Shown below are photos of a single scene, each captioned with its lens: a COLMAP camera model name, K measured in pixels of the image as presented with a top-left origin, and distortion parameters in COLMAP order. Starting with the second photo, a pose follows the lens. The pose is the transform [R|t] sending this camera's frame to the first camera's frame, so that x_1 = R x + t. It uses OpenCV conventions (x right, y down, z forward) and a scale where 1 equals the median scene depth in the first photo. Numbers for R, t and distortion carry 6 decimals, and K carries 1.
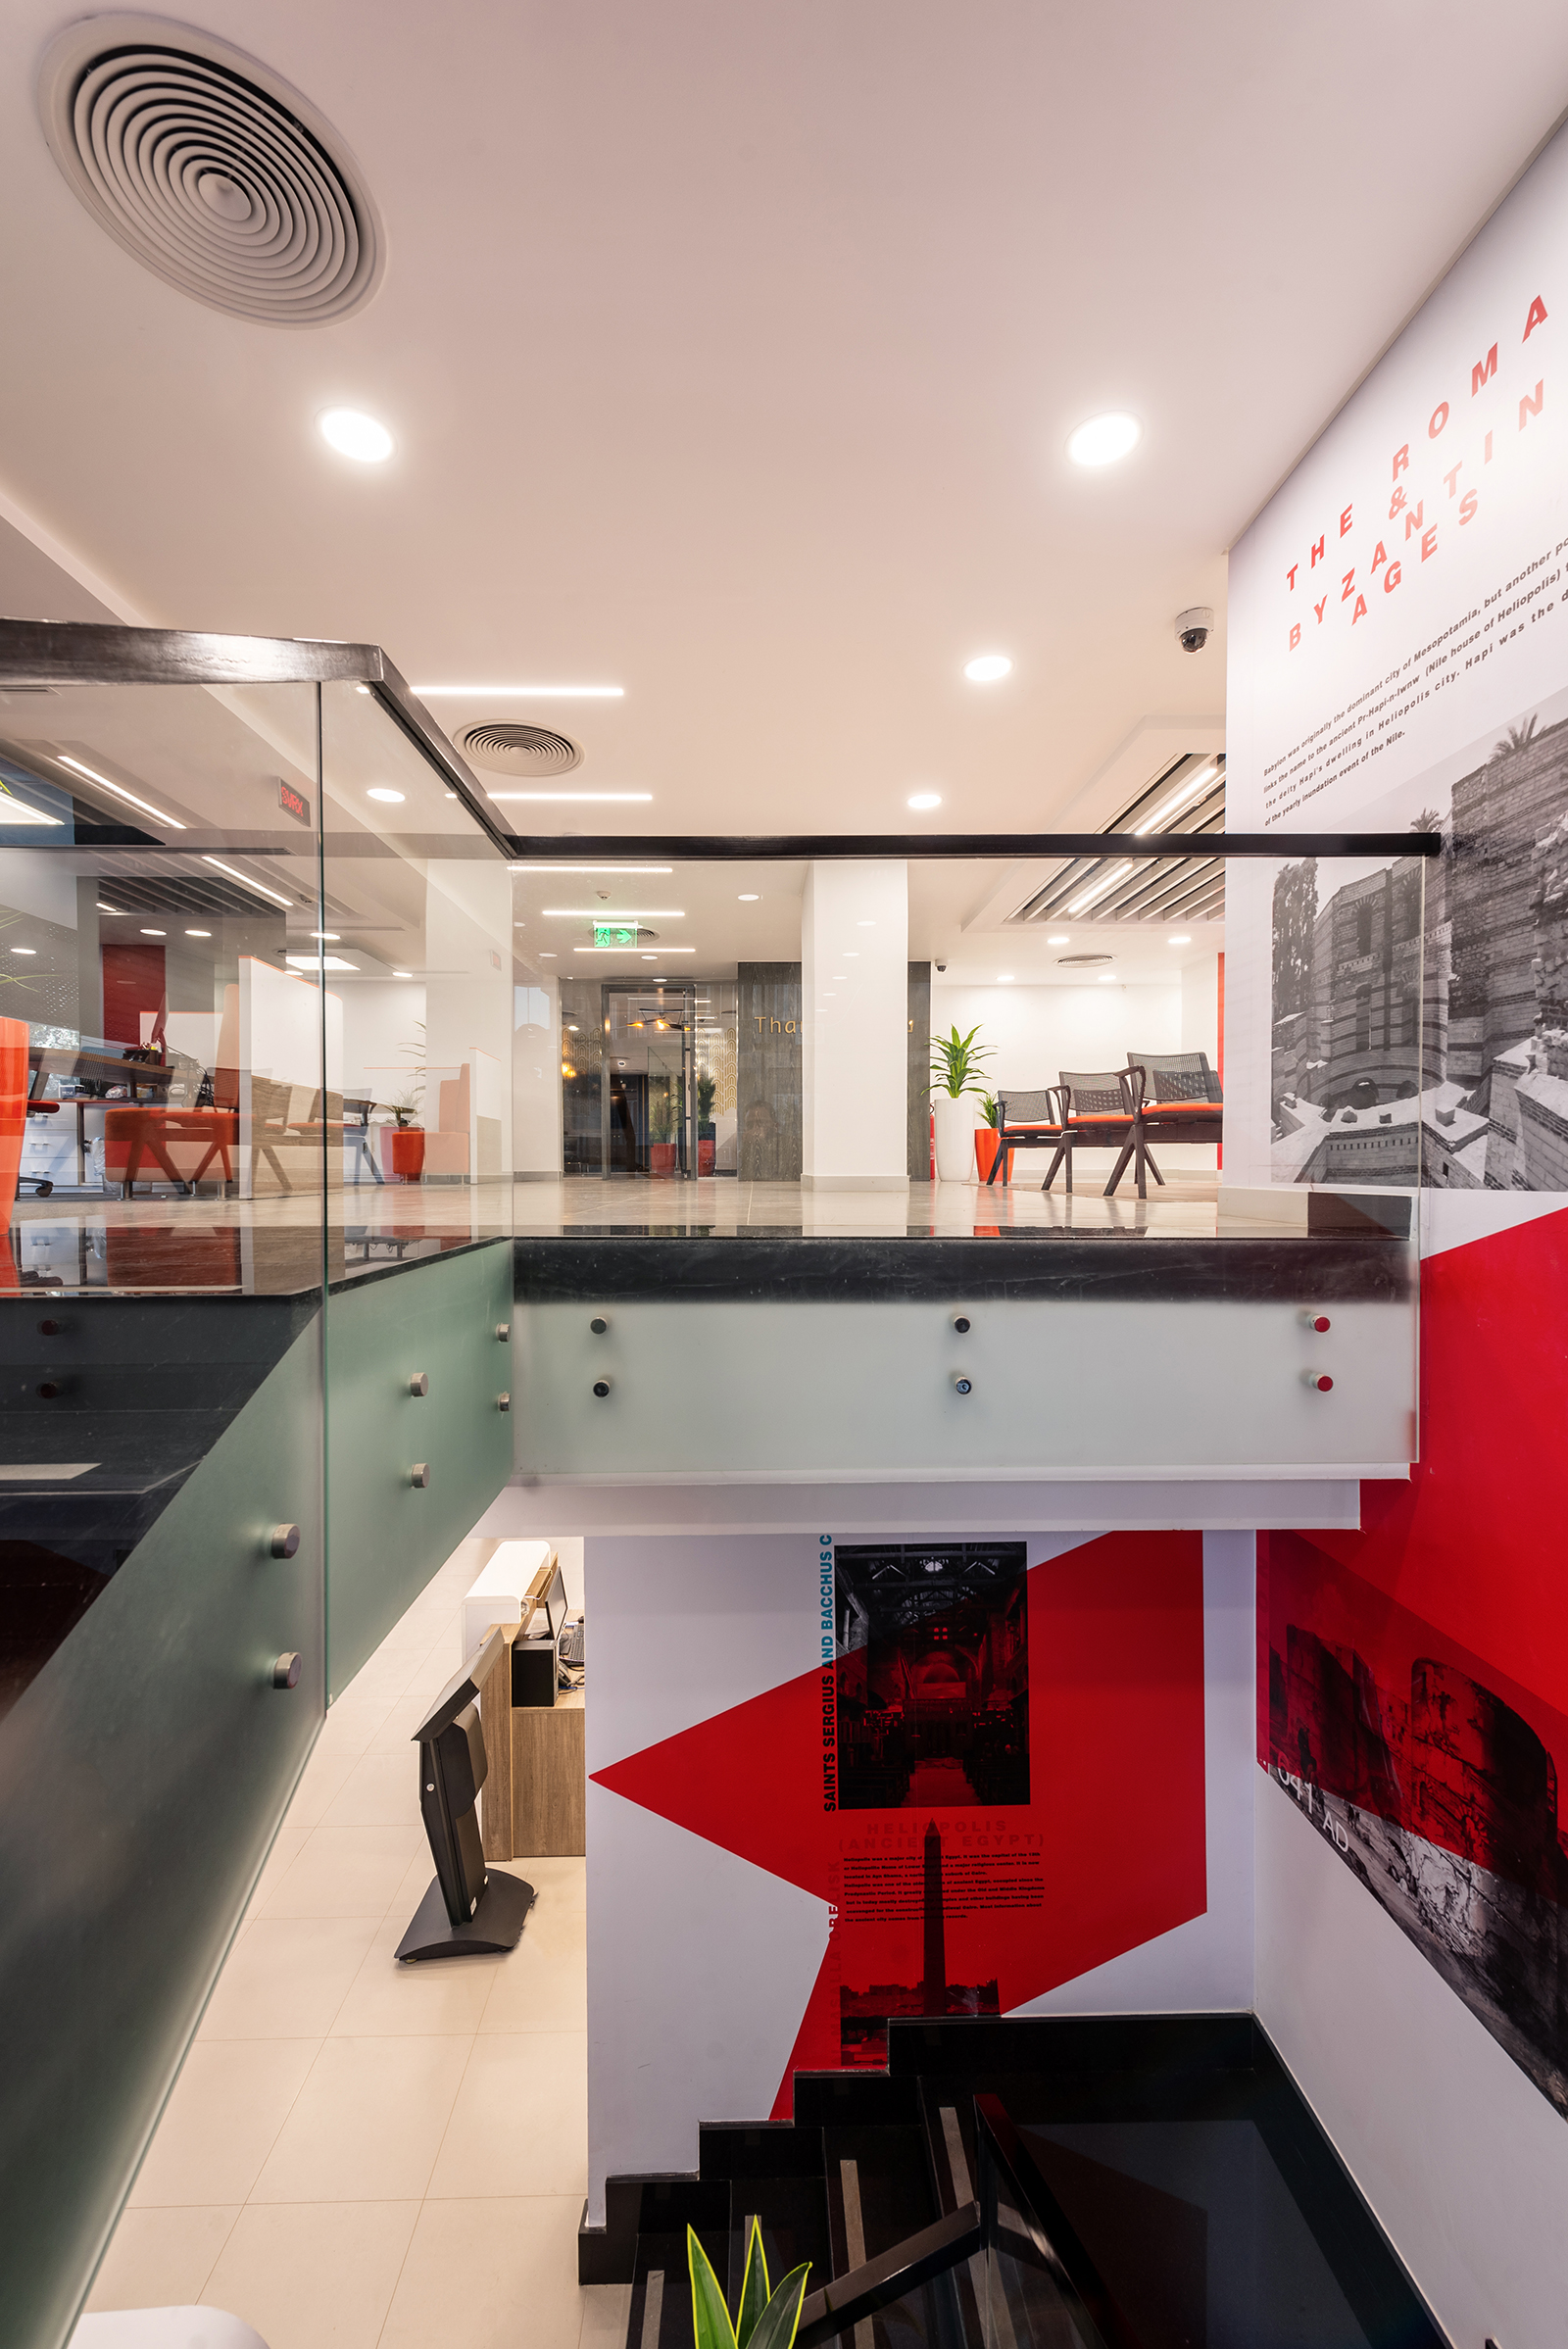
lens RADIAL K [[946.6, 0, 777.1], [0, 946.6, 1184.9], [0, 0, 1]] dist [-0.001652, -0.000193]
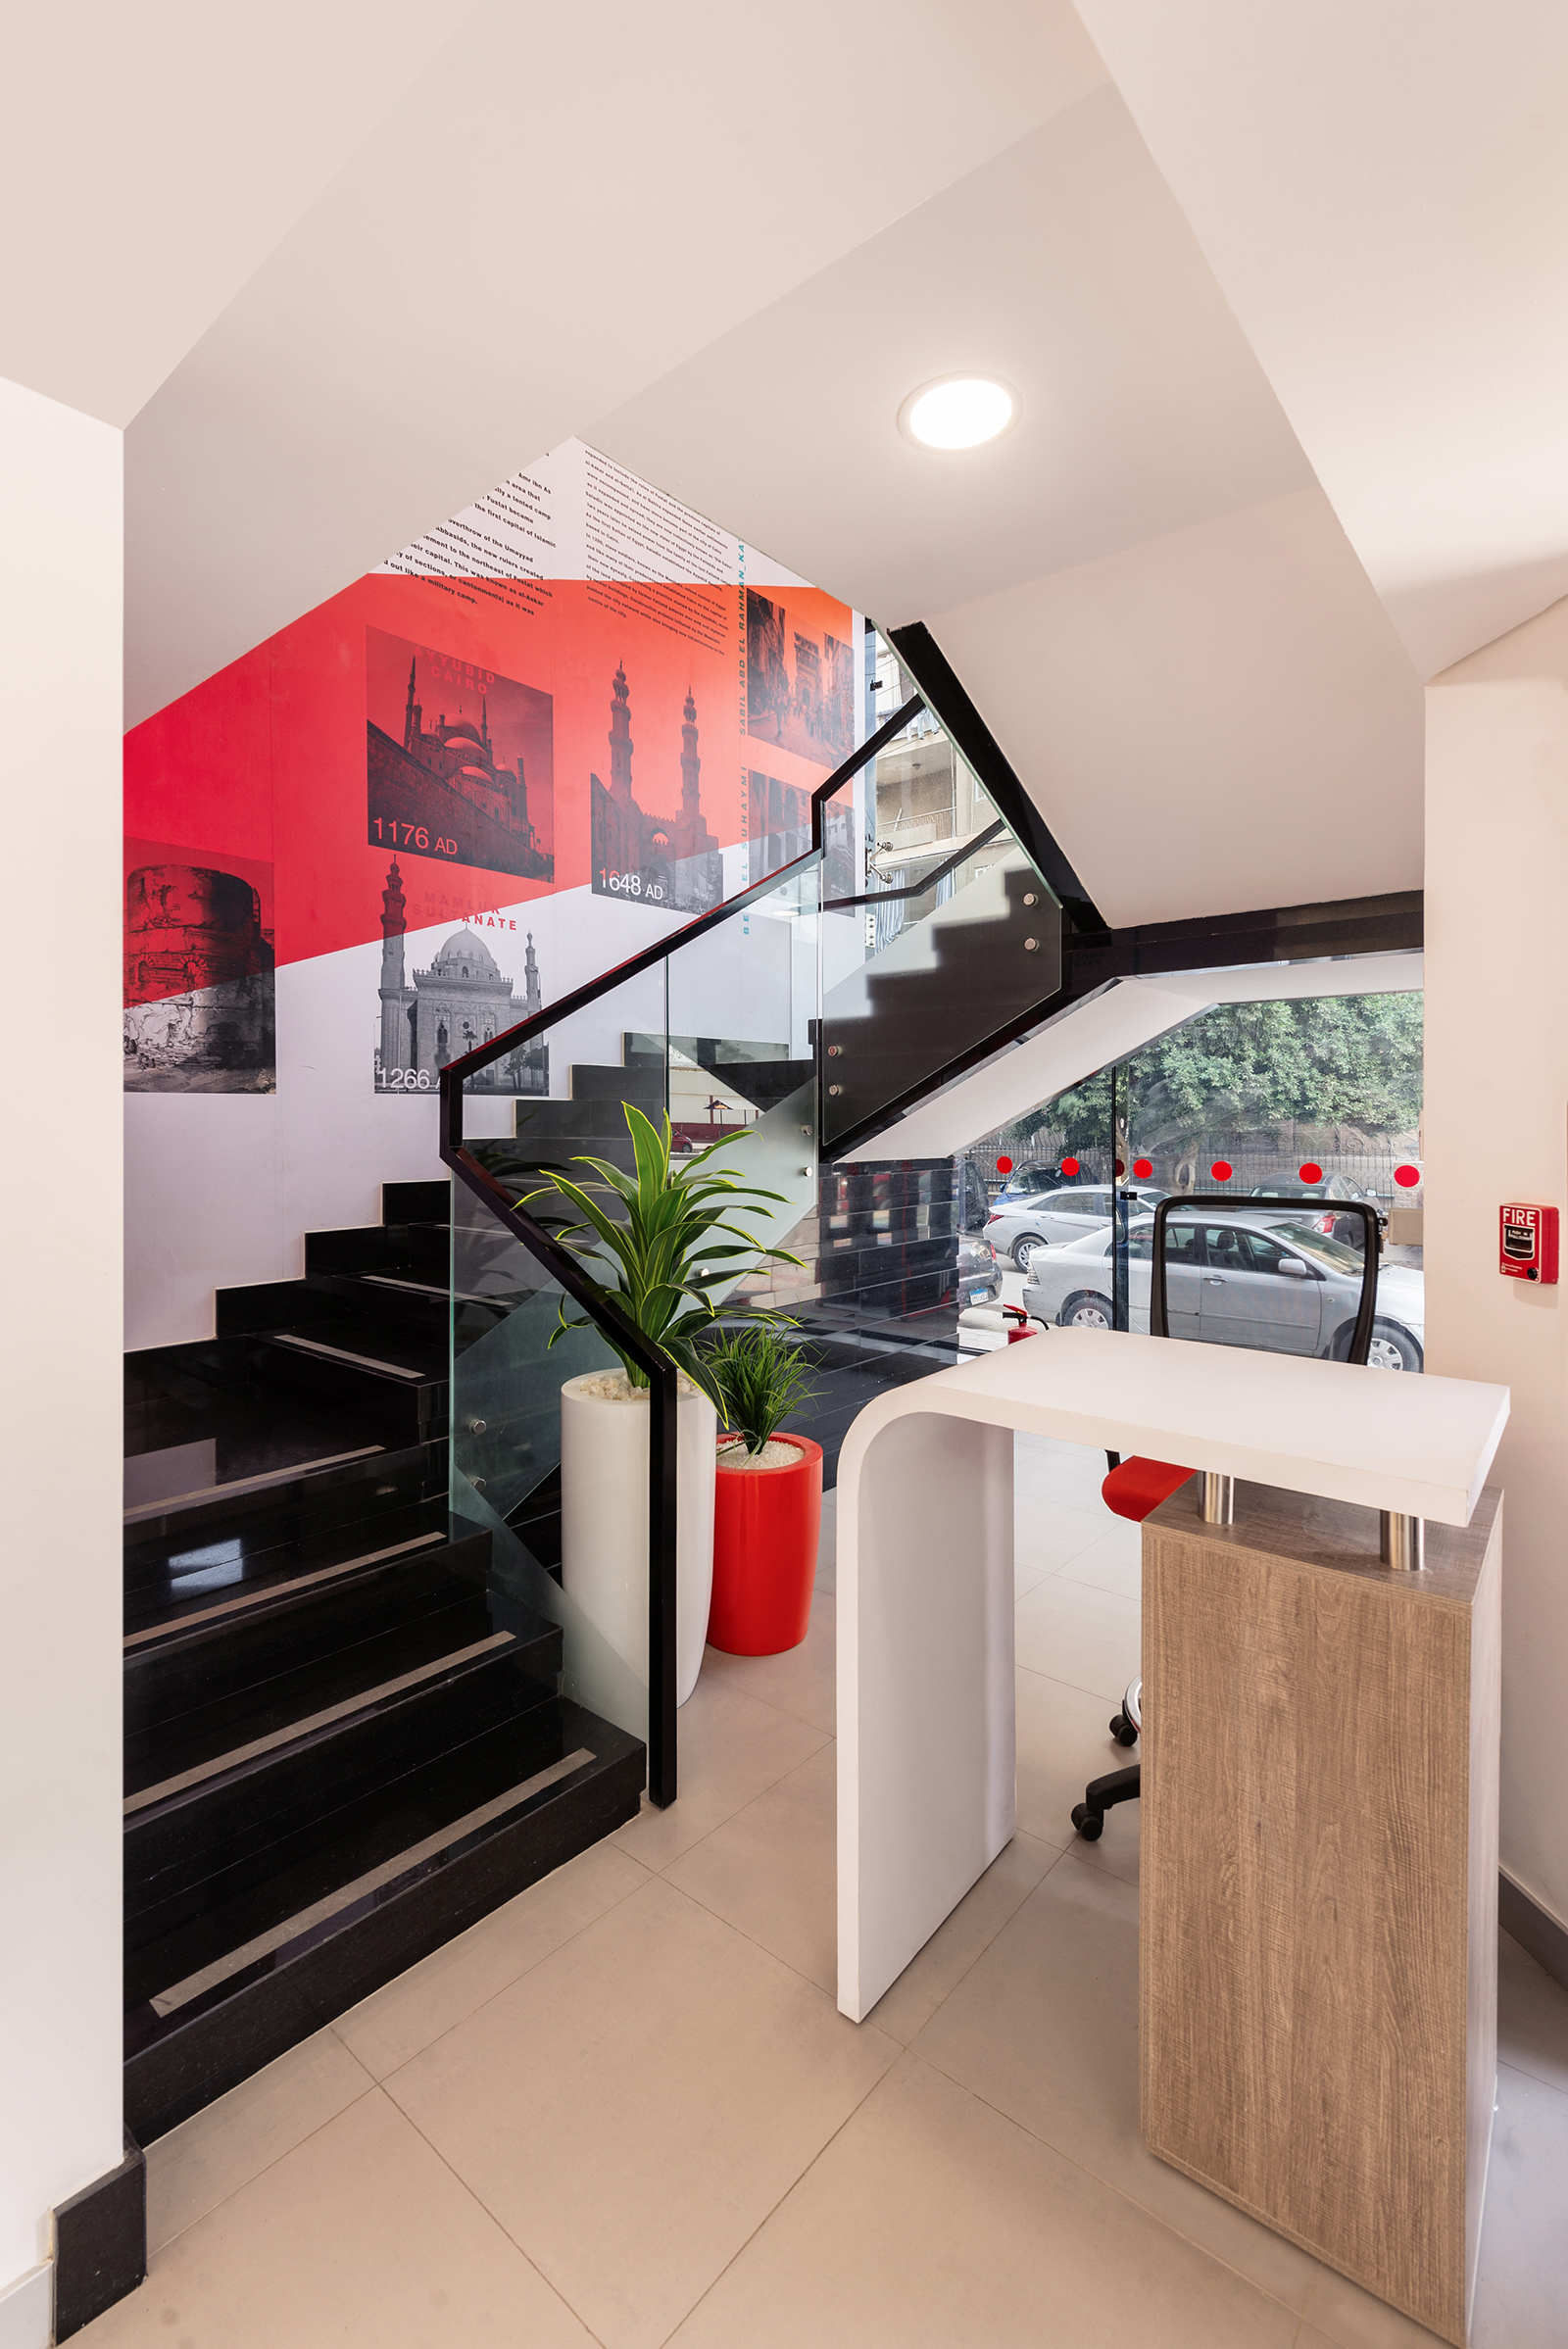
lens RADIAL K [[1066.6, 0, 786.1], [0, 1066.6, 1150.5], [0, 0, 1]] dist [0.000487, 0.000002]
pose [[-0.756826, -0.005027, 0.653597, -0.854927], [0.022284, 0.999191, 0.033489, 0.740858], [-0.653236, 0.039910, -0.756102, 1.328339]]
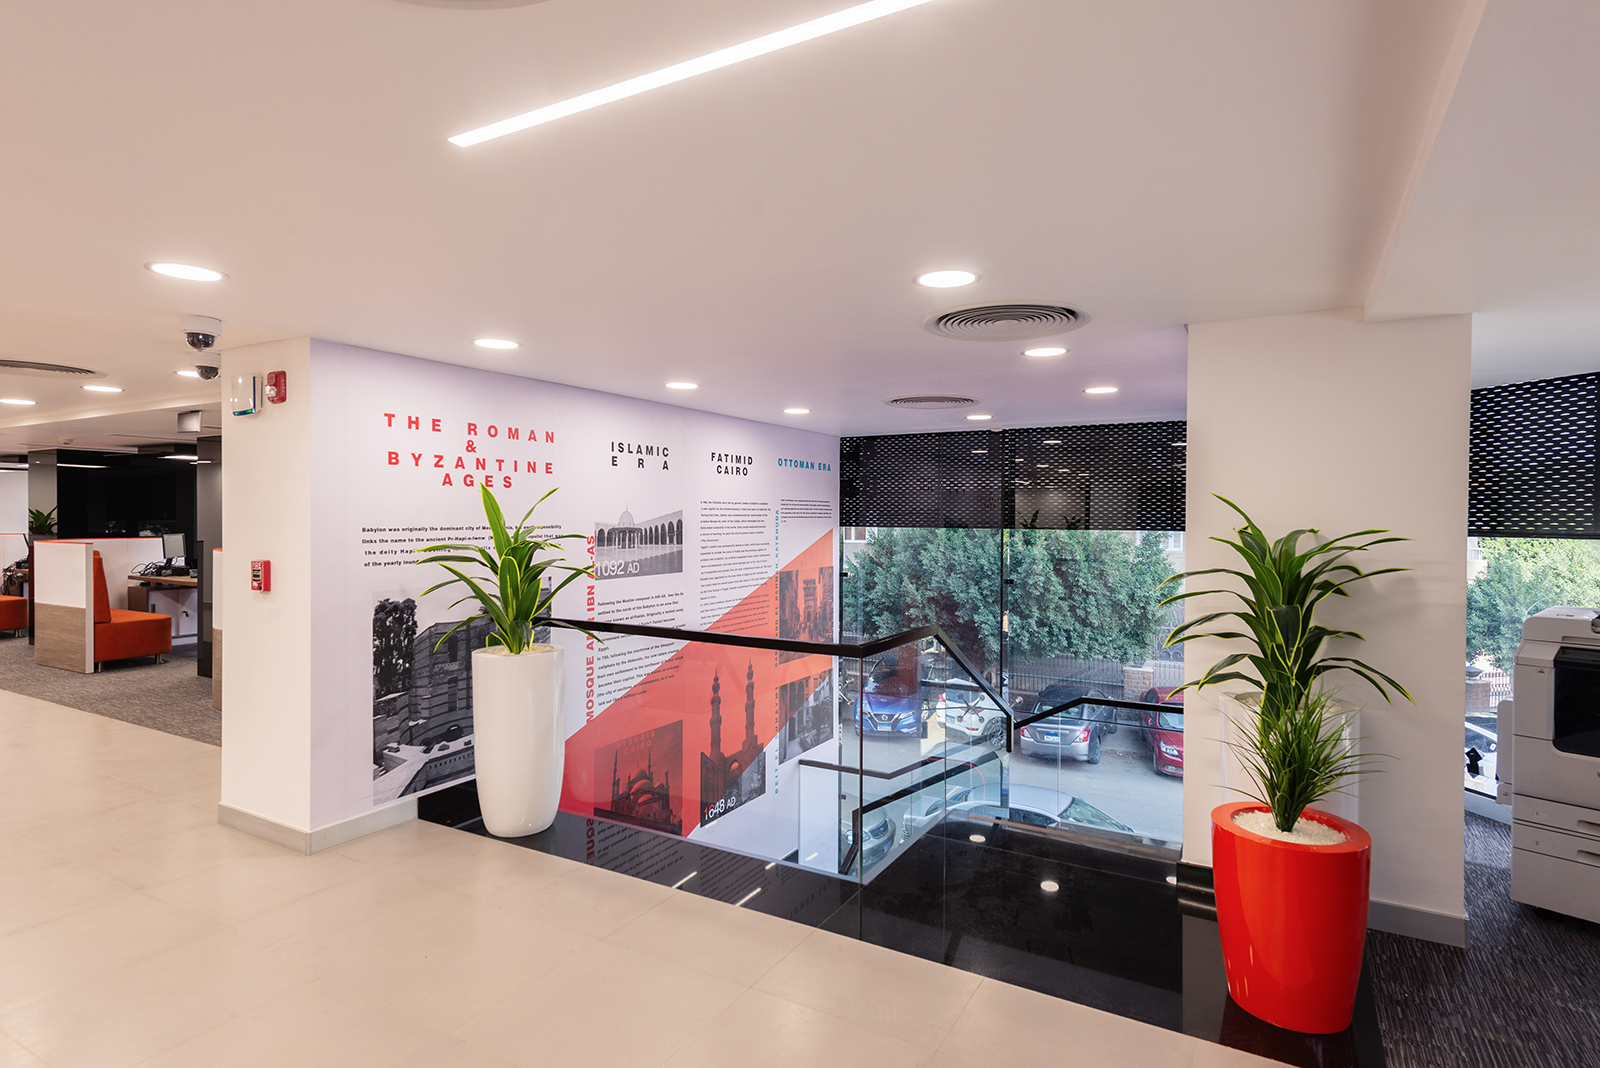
lens RADIAL K [[855.9, 0, 798.3], [0, 855.9, 527.9], [0, 0, 1]] dist [-0.000198, 0.000983]
pose [[-0.858118, -0.001937, 0.513449, -0.804772], [0.014225, 0.999519, 0.027544, -0.507533], [-0.513255, 0.030940, -0.857678, 1.950318]]
